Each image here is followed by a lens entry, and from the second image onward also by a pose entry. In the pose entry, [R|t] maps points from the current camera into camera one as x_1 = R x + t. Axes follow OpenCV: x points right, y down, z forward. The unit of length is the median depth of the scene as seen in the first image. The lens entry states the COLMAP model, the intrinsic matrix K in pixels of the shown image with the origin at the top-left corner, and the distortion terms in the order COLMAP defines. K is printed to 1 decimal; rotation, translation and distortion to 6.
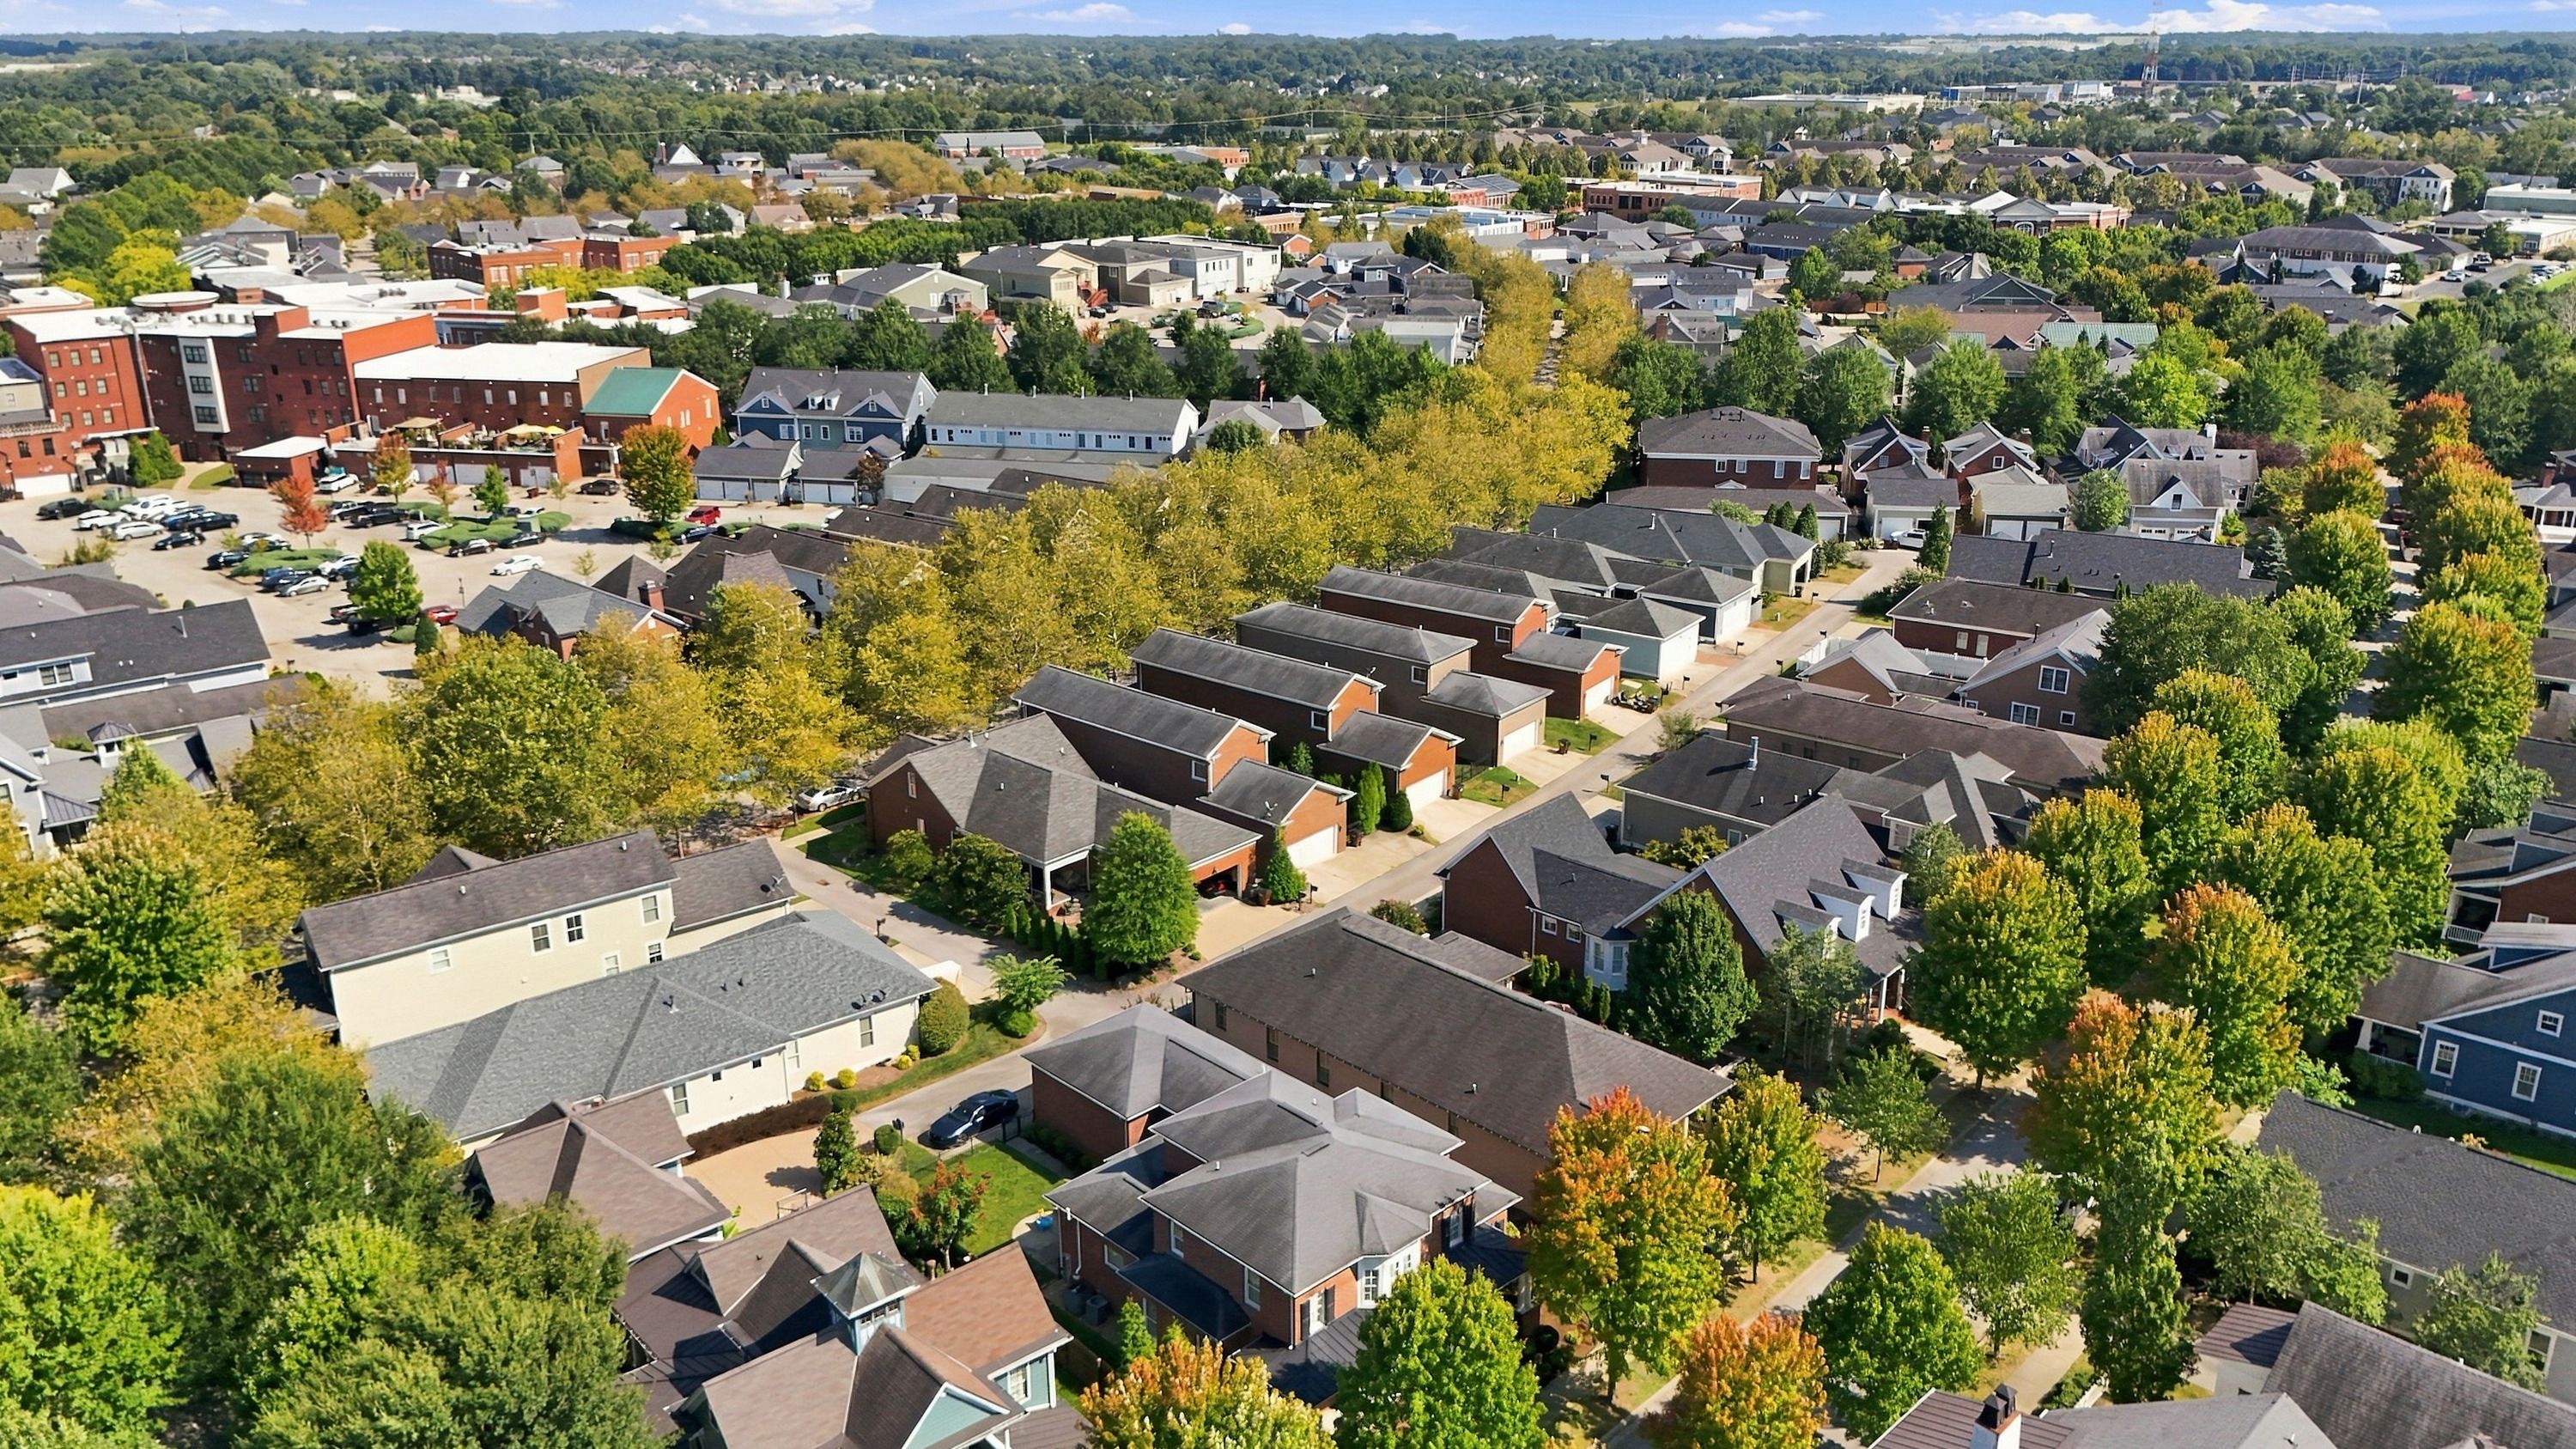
lens RADIAL K [[1957.9, 0, 1288.0], [0, 1957.9, 724.5], [0, 0, 1]] dist [0.155523, -0.414905]
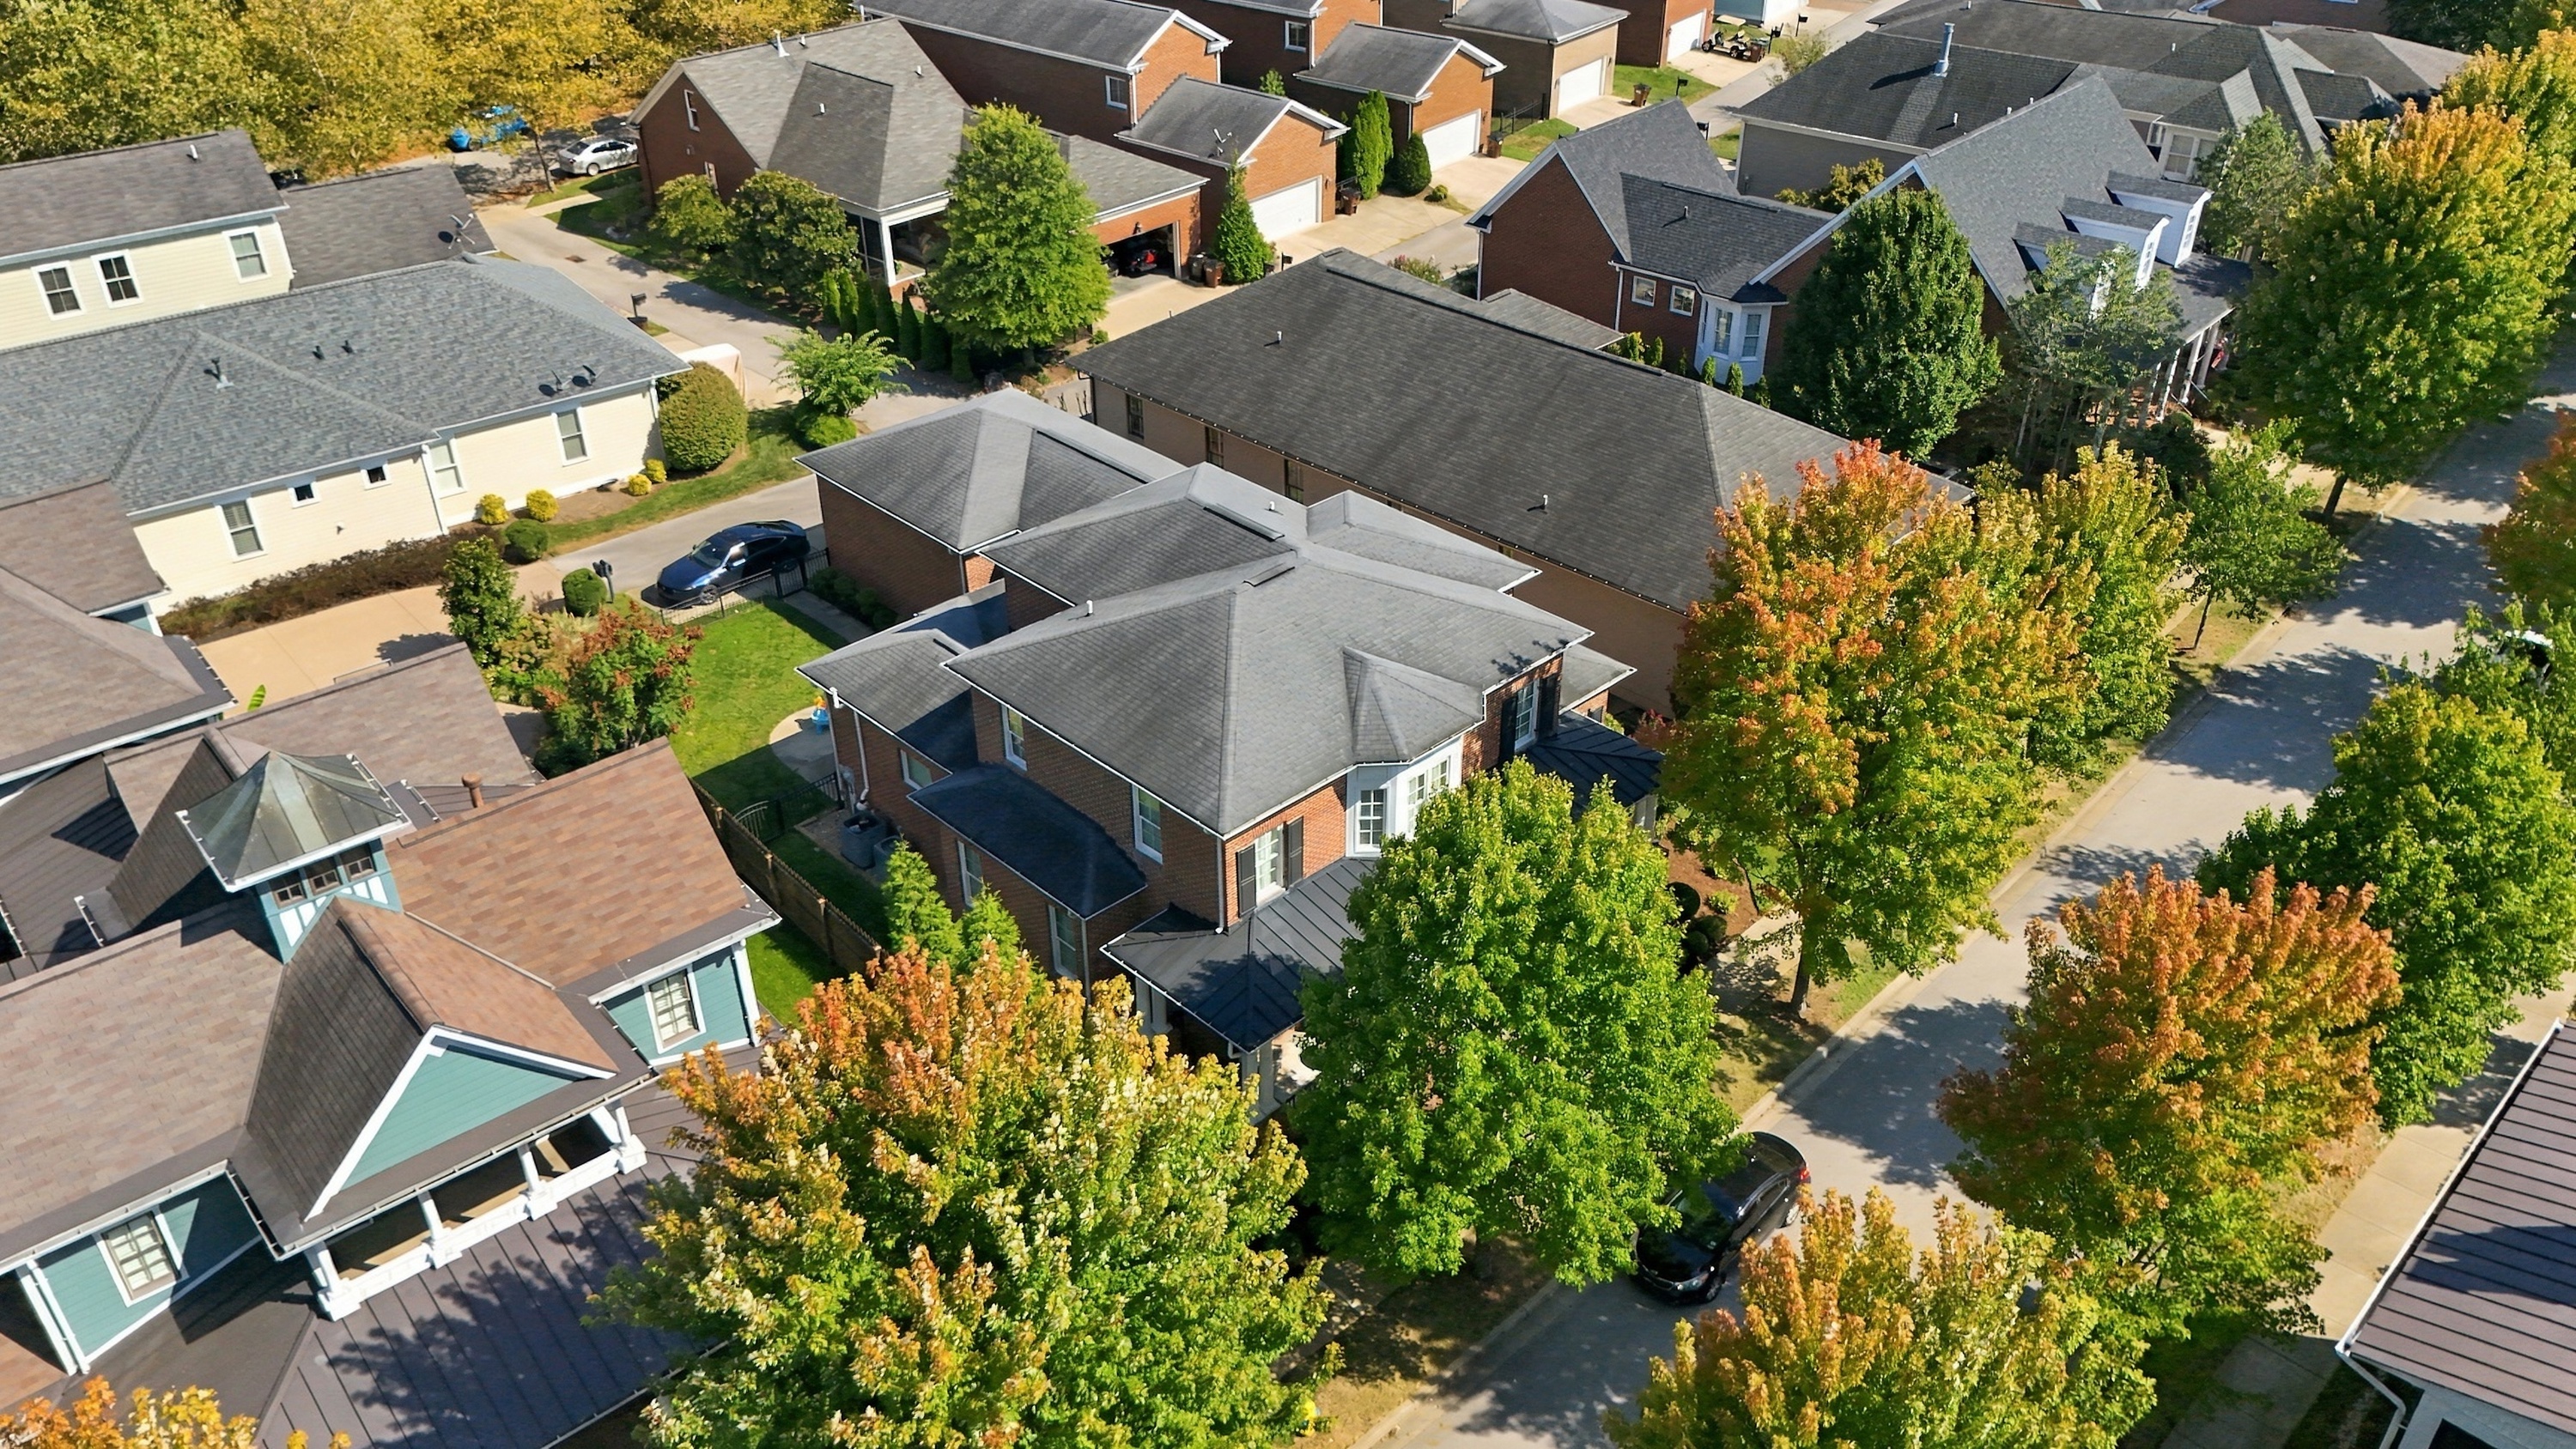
lens RADIAL K [[1890.0, 0, 1288.0], [0, 1890.0, 724.5], [0, 0, 1]] dist [0.090296, -0.108036]
pose [[0.999992, -0.003578, 0.002014, 0.013888], [0.003029, 0.973992, 0.226564, 0.107404], [-0.002772, -0.226556, 0.973994, 0.380775]]
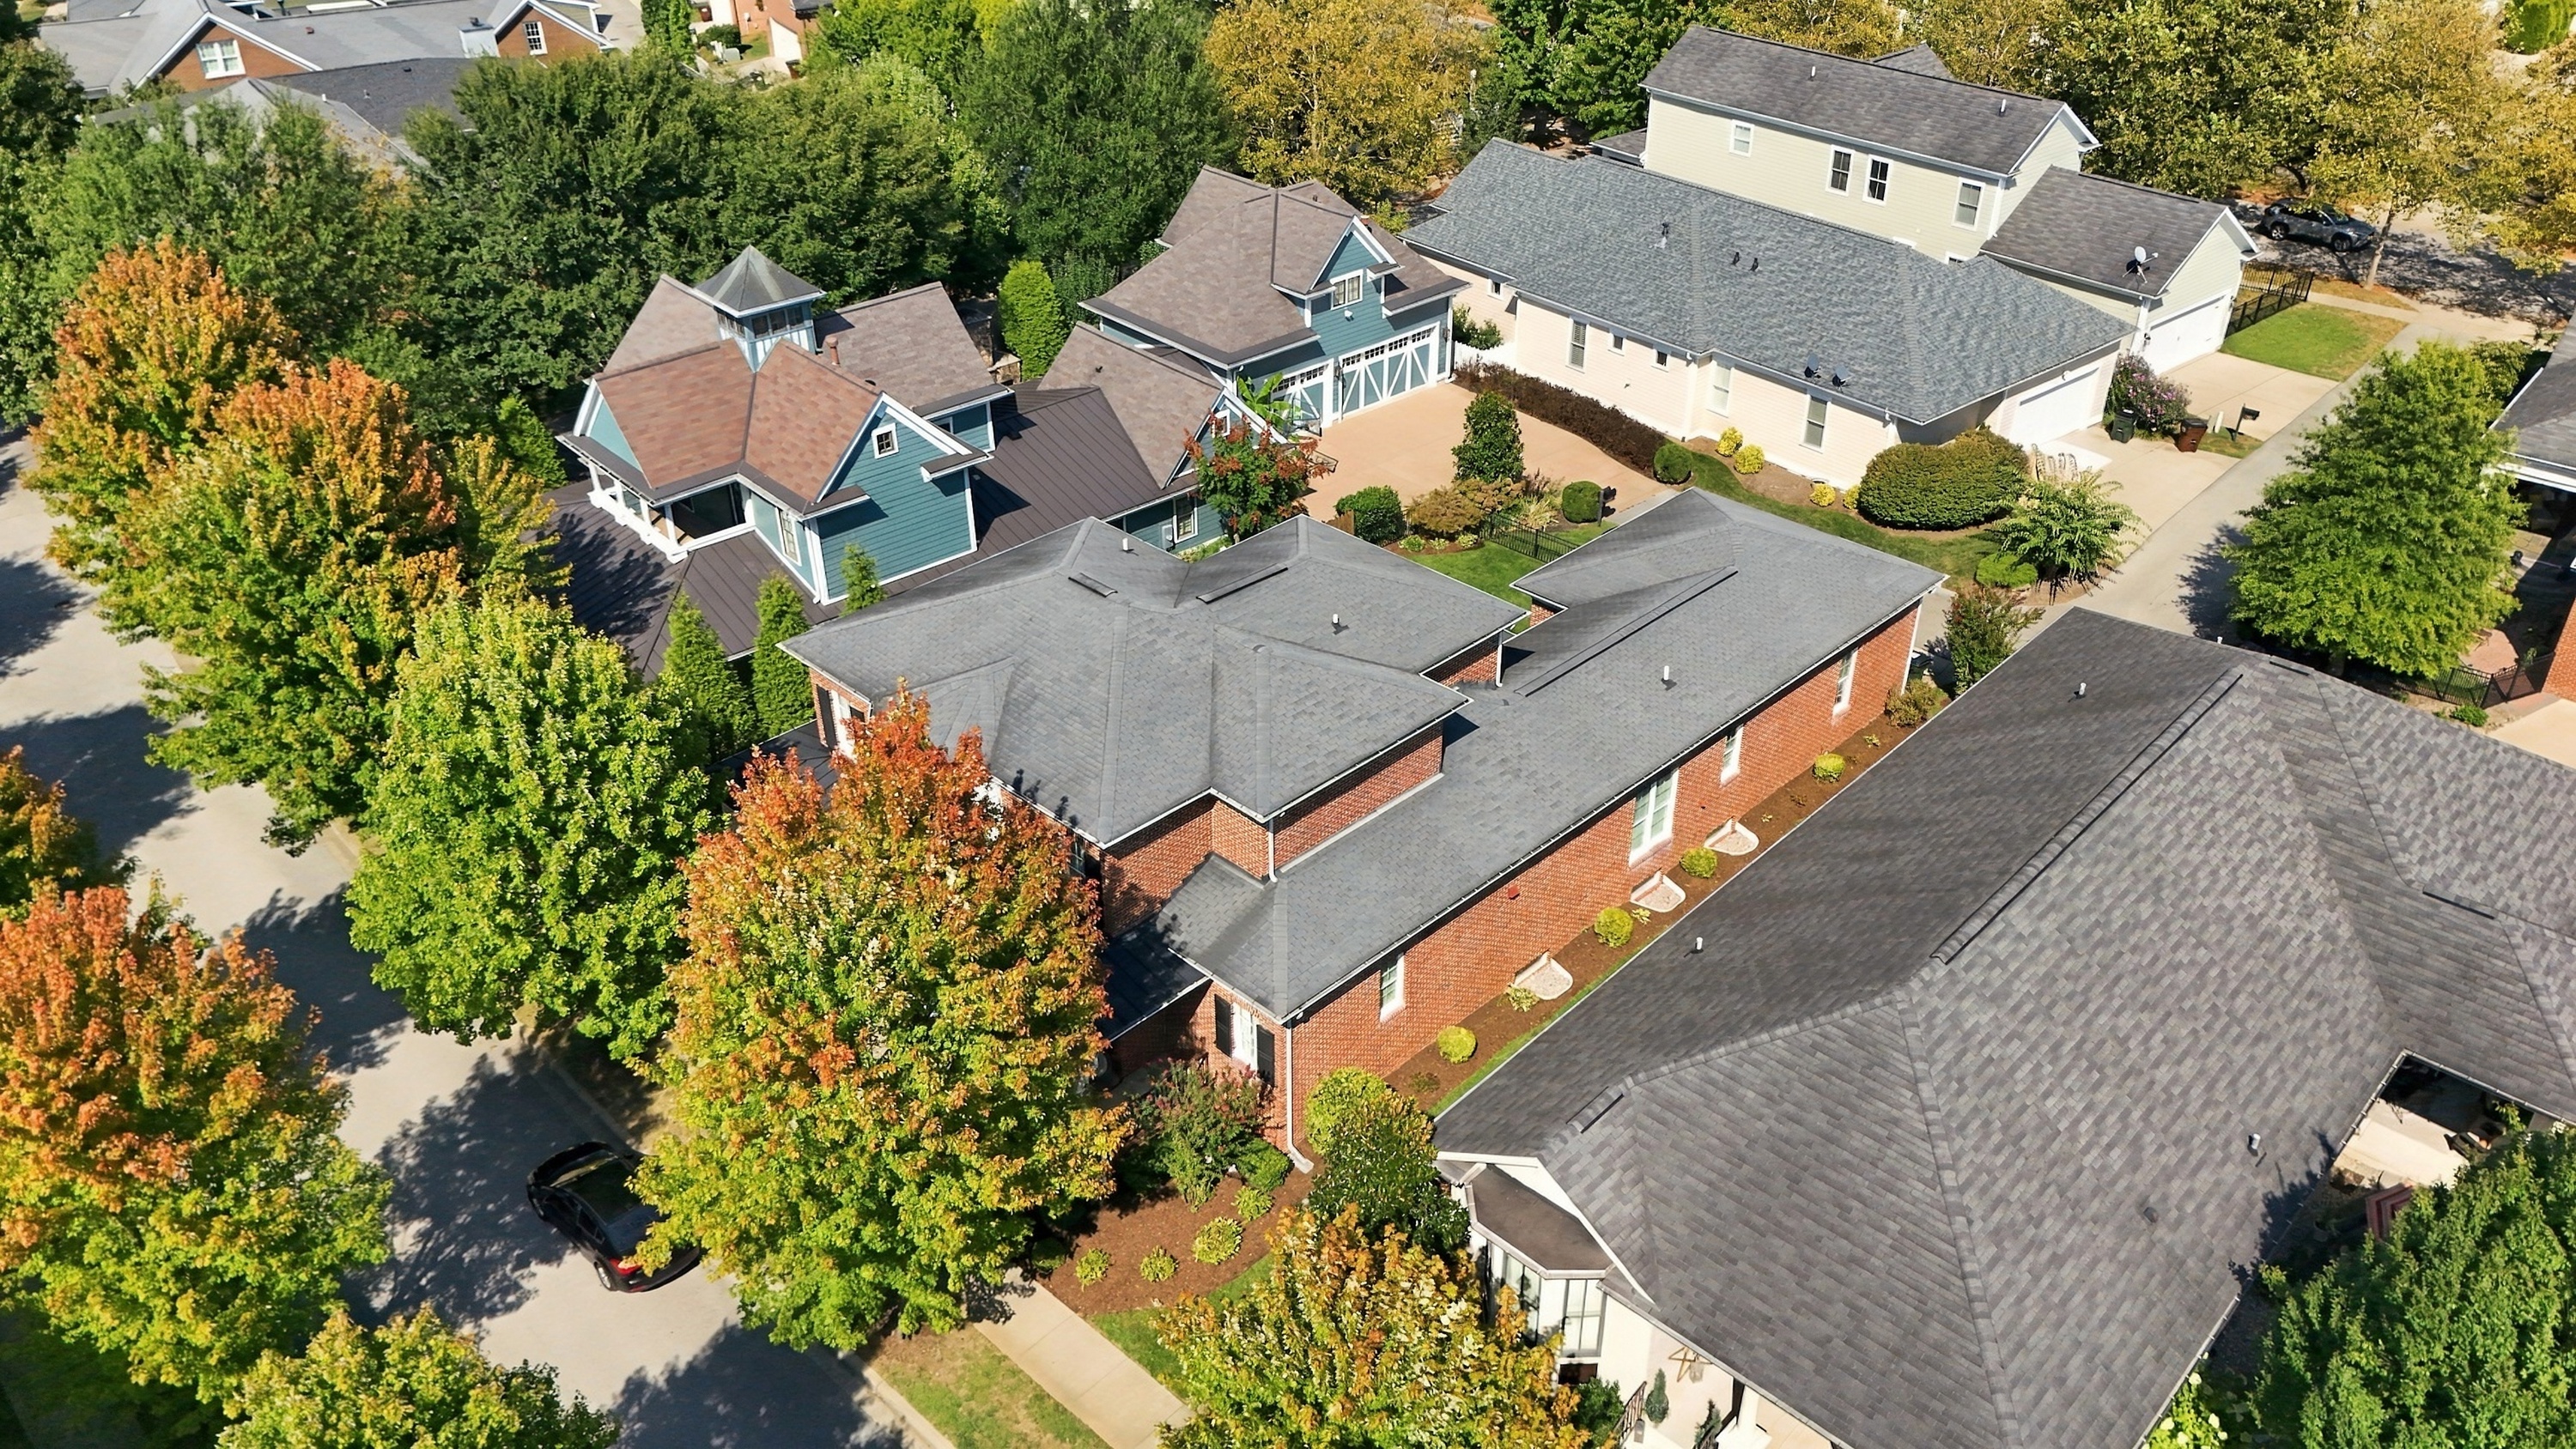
lens RADIAL K [[1890.0, 0, 1288.0], [0, 1890.0, 724.5], [0, 0, 1]] dist [0.090296, -0.108036]
pose [[0.000126, 0.528372, -0.849013, 0.363618], [-0.320642, 0.804207, 0.500440, -0.020626], [0.947200, 0.272166, 0.169520, 0.756793]]
